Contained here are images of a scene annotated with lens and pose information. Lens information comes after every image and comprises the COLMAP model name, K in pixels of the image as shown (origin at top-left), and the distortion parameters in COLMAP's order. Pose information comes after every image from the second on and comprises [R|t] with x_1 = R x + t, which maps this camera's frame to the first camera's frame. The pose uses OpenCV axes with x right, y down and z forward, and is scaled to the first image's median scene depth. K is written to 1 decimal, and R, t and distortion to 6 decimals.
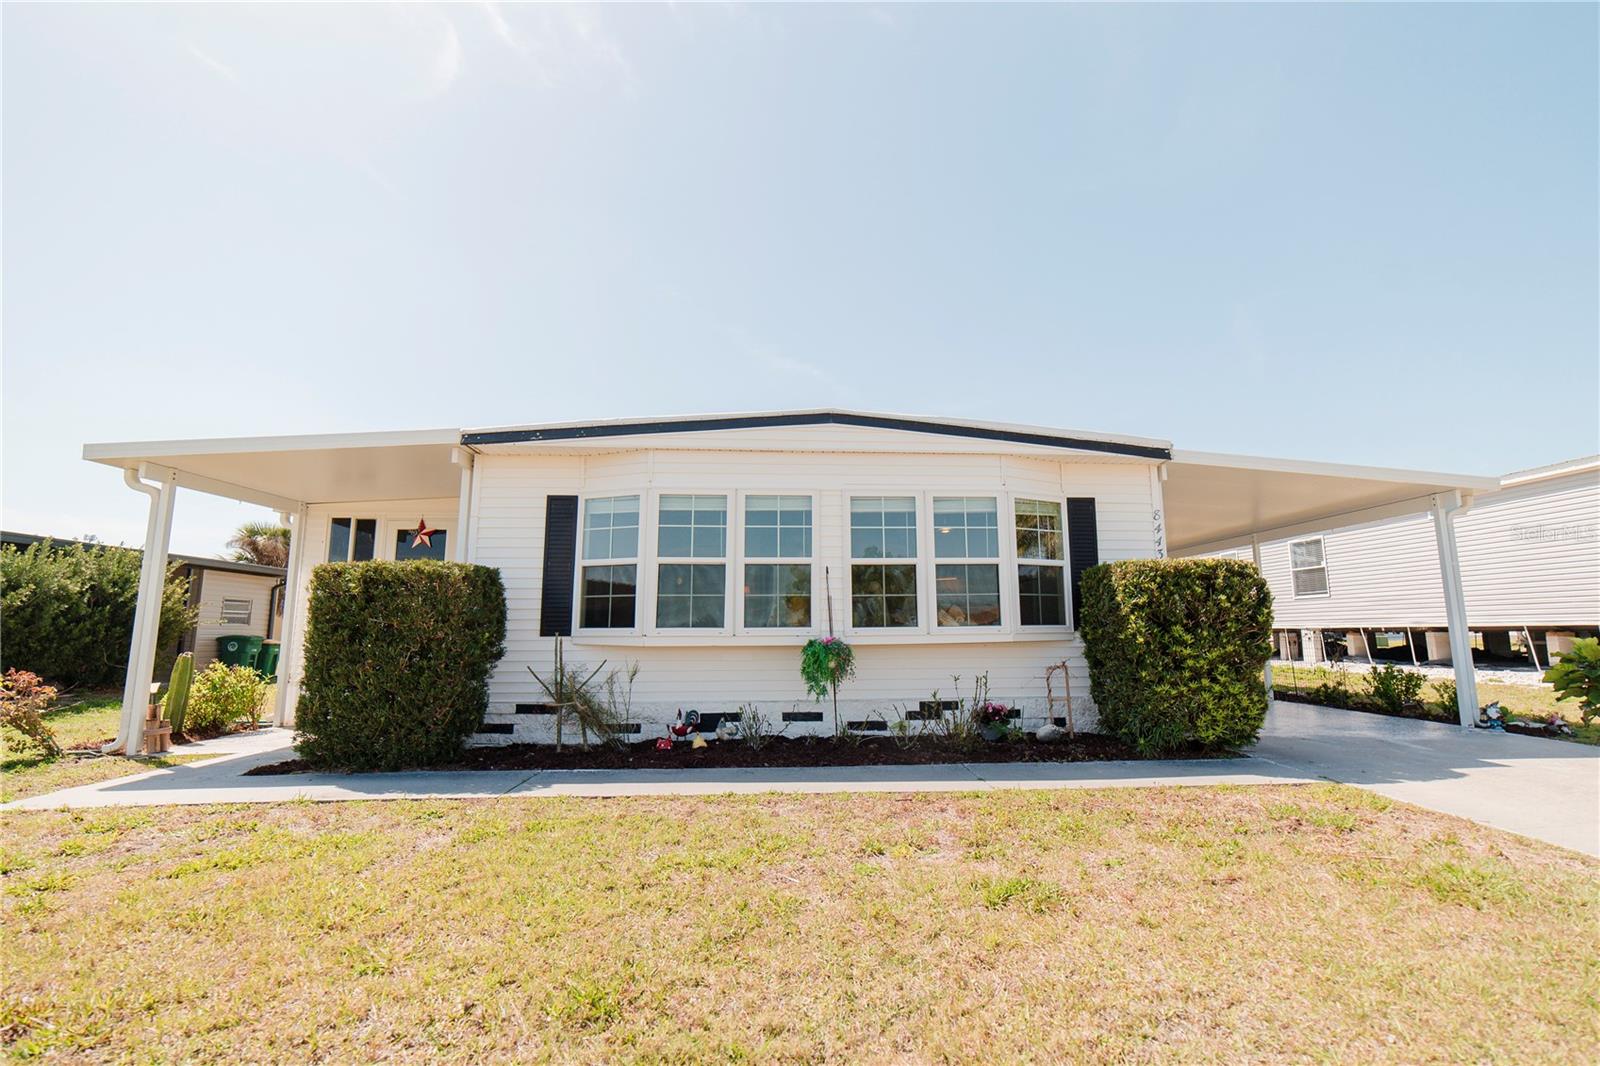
lens RADIAL K [[707.2, 0, 844.3], [0, 707.2, 522.1], [0, 0, 1]] dist [-0.017604, 0.007220]
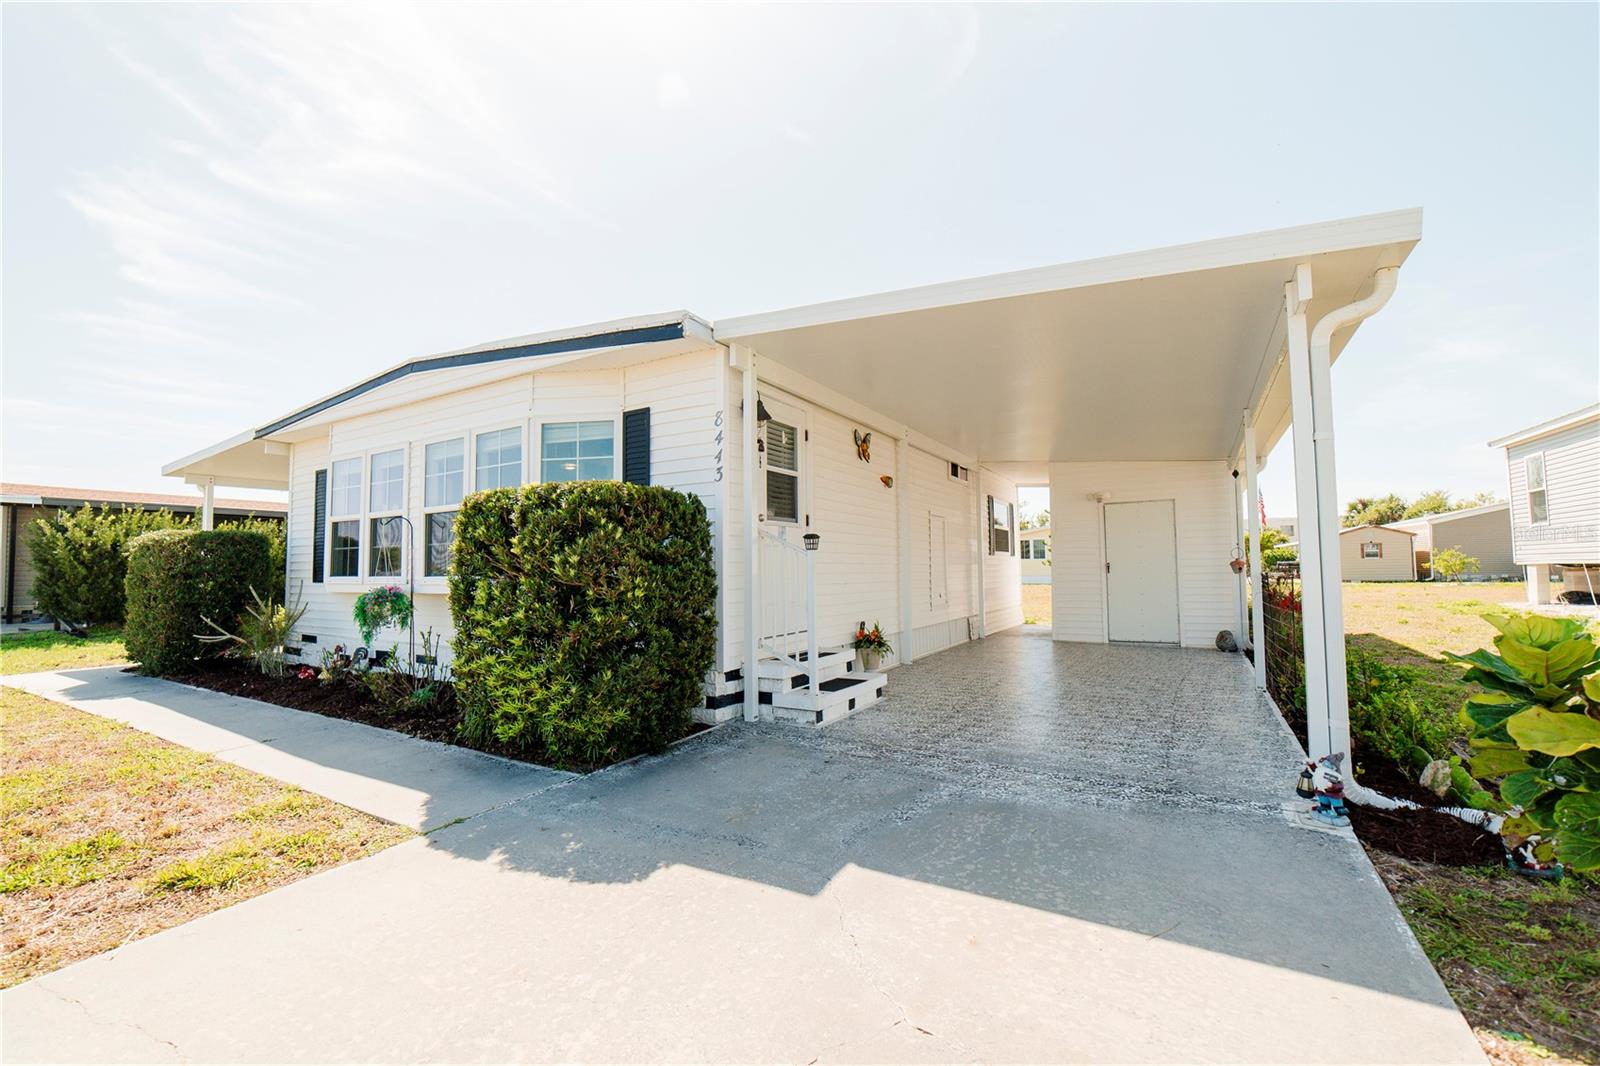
lens RADIAL K [[666.0, 0, 777.9], [0, 666.0, 535.6], [0, 0, 1]] dist [-0.019799, 0.008784]
pose [[0.819998, -0.032410, -0.571449, 0.949968], [0.094992, 0.992256, 0.080032, 0.063843], [0.564429, -0.119909, 0.816726, 0.524664]]
